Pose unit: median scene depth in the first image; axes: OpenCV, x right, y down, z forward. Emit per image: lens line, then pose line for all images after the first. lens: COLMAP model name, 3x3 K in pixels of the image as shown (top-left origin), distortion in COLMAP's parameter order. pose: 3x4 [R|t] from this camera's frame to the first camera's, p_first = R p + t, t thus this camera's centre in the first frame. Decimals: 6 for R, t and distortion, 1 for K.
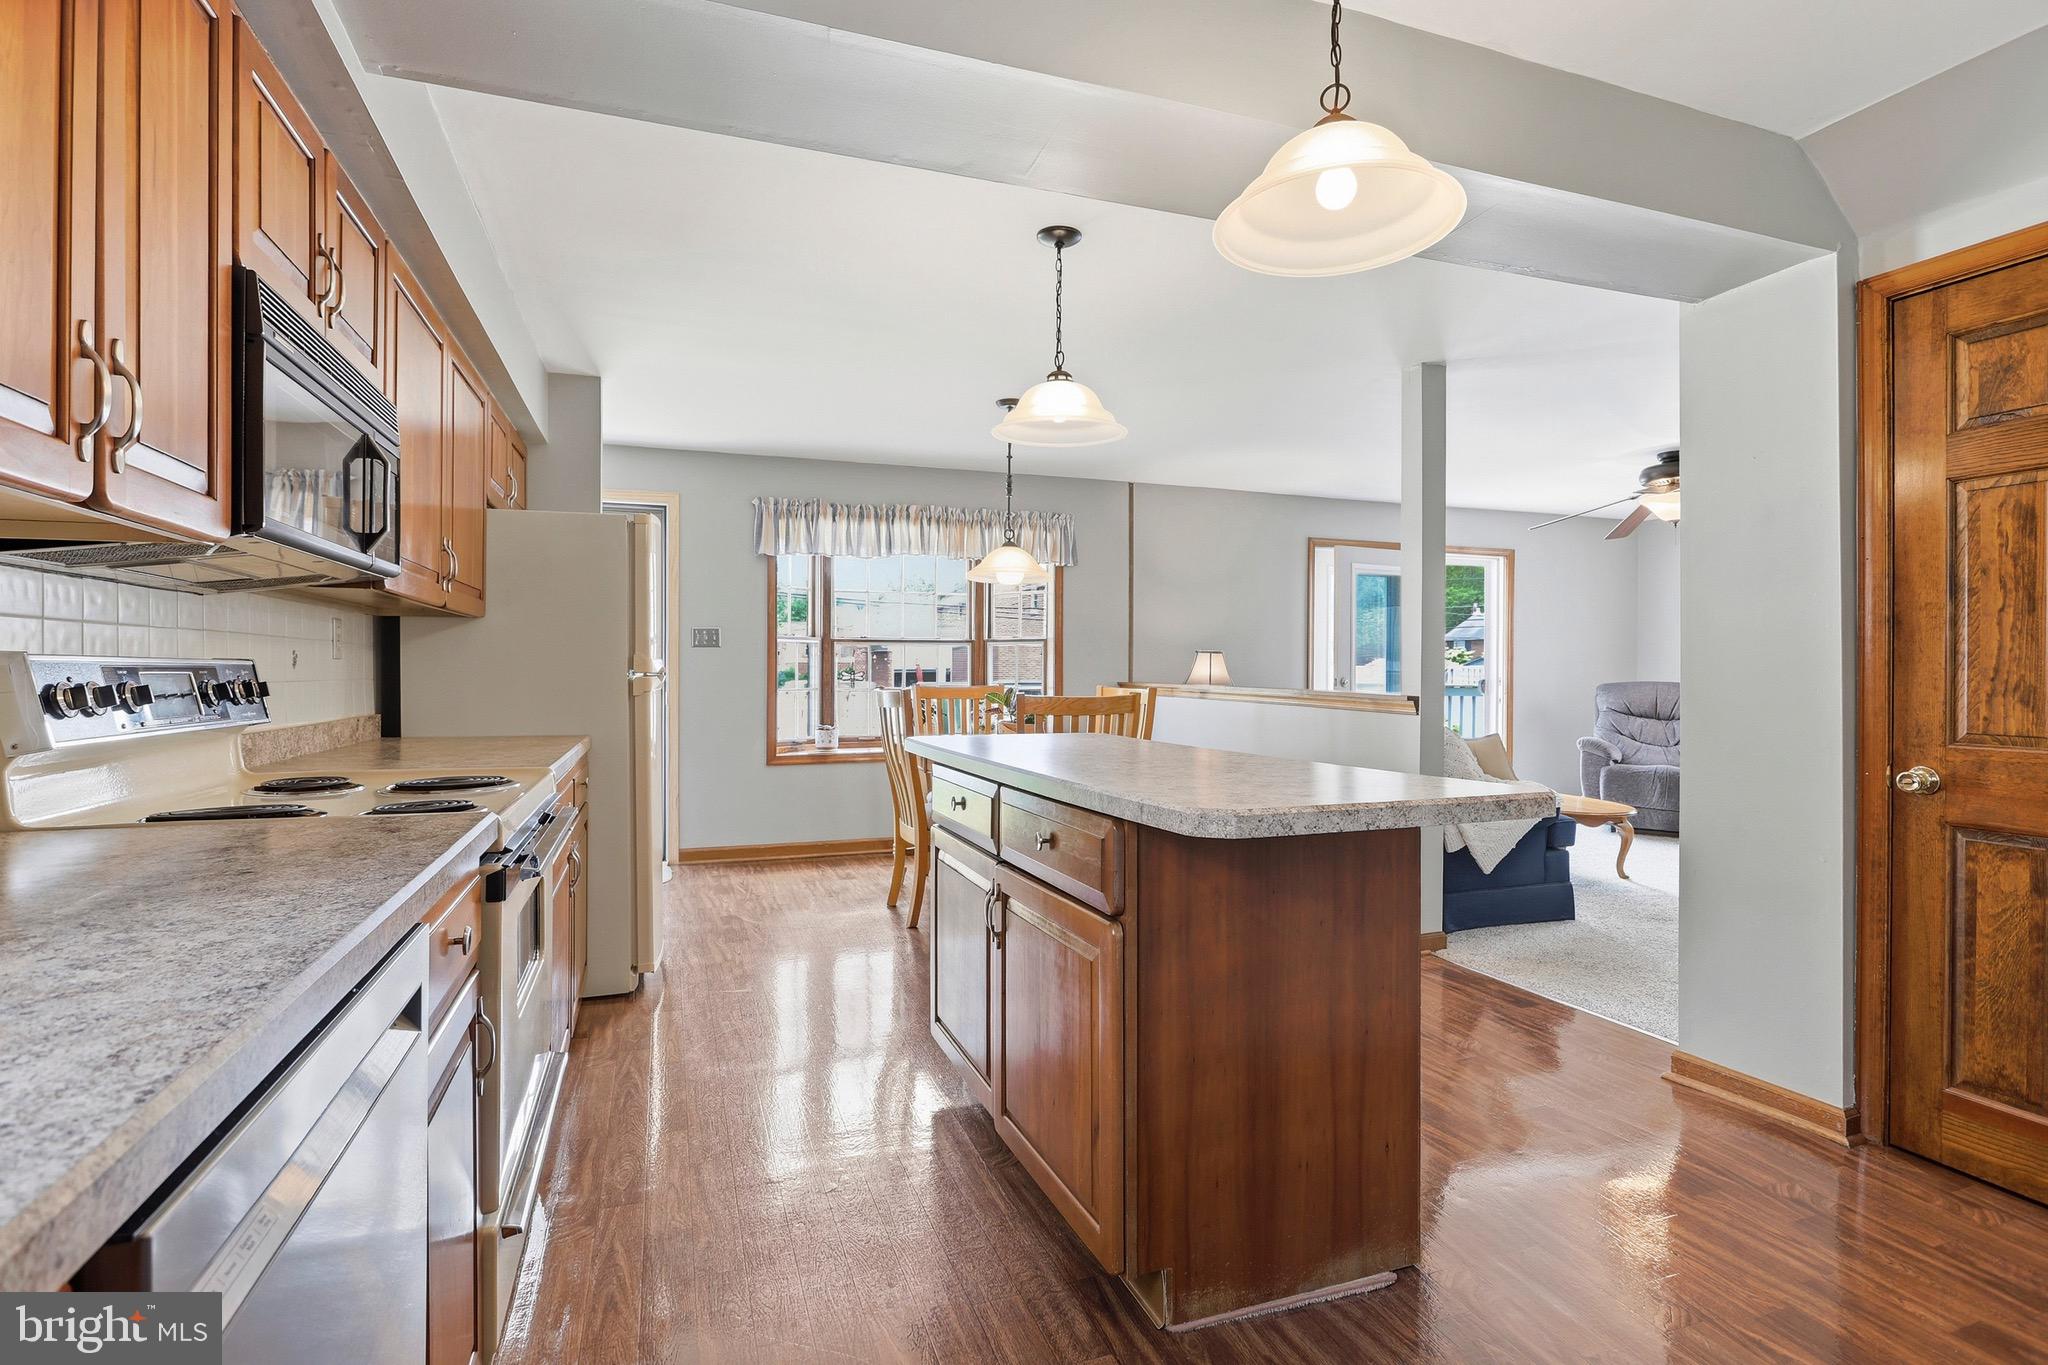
lens RADIAL K [[991.7, 0, 1028.4], [0, 991.7, 671.6], [0, 0, 1]] dist [-0.011447, 0.001811]
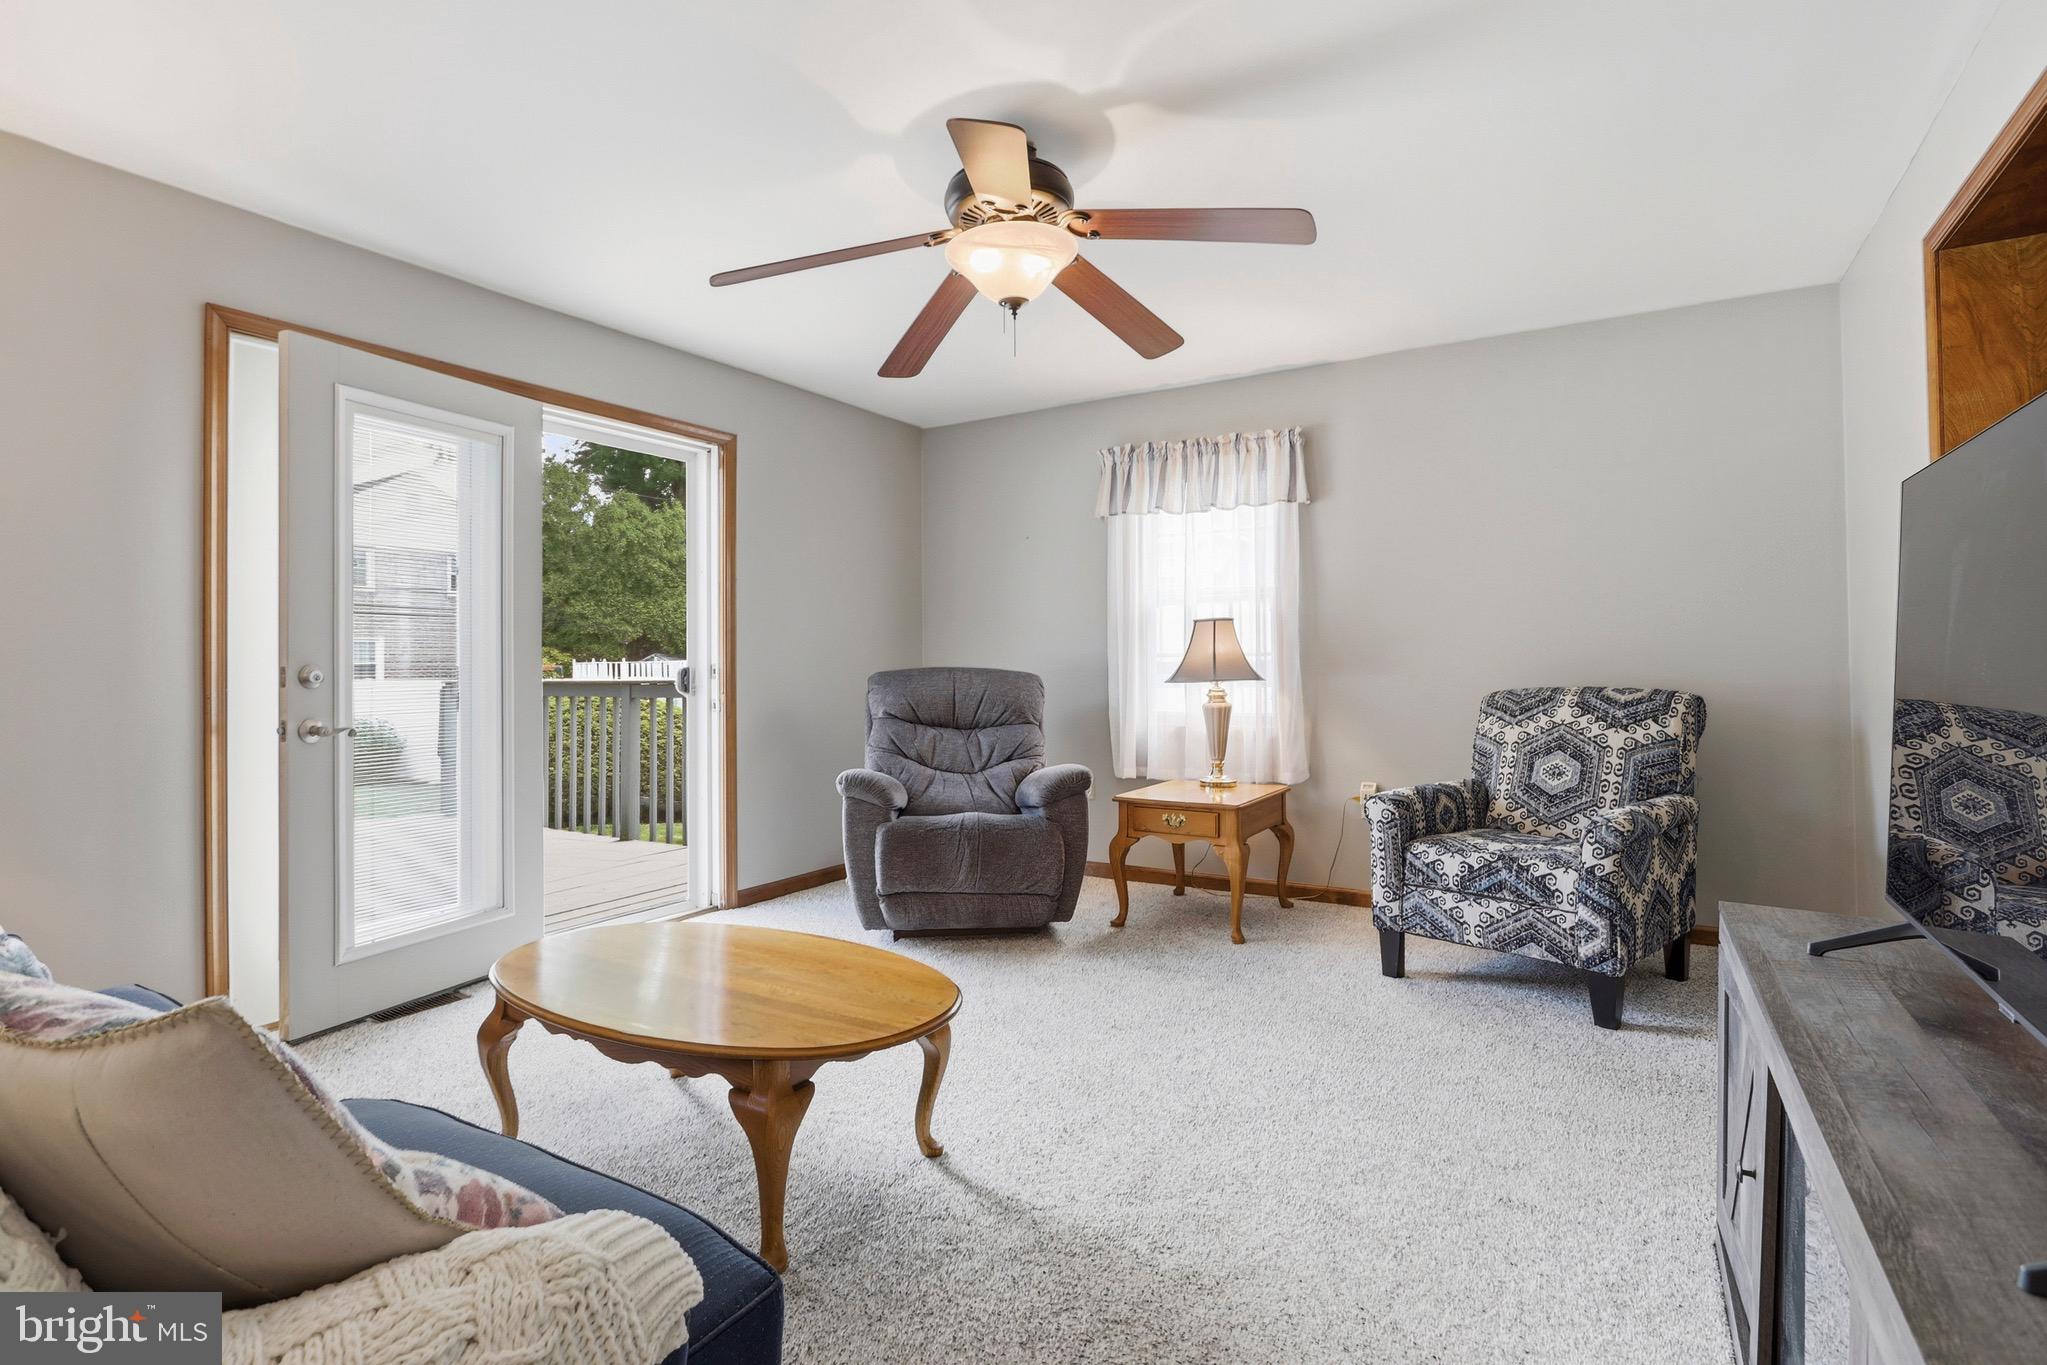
lens RADIAL K [[991.2, 0, 1027.7], [0, 991.2, 669.8], [0, 0, 1]] dist [-0.011447, 0.001811]
pose [[0.778049, -0.013302, 0.628063, 0.289099], [0.013121, 0.999902, 0.004923, 0.009355], [-0.628067, 0.004410, 0.778147, 0.499086]]
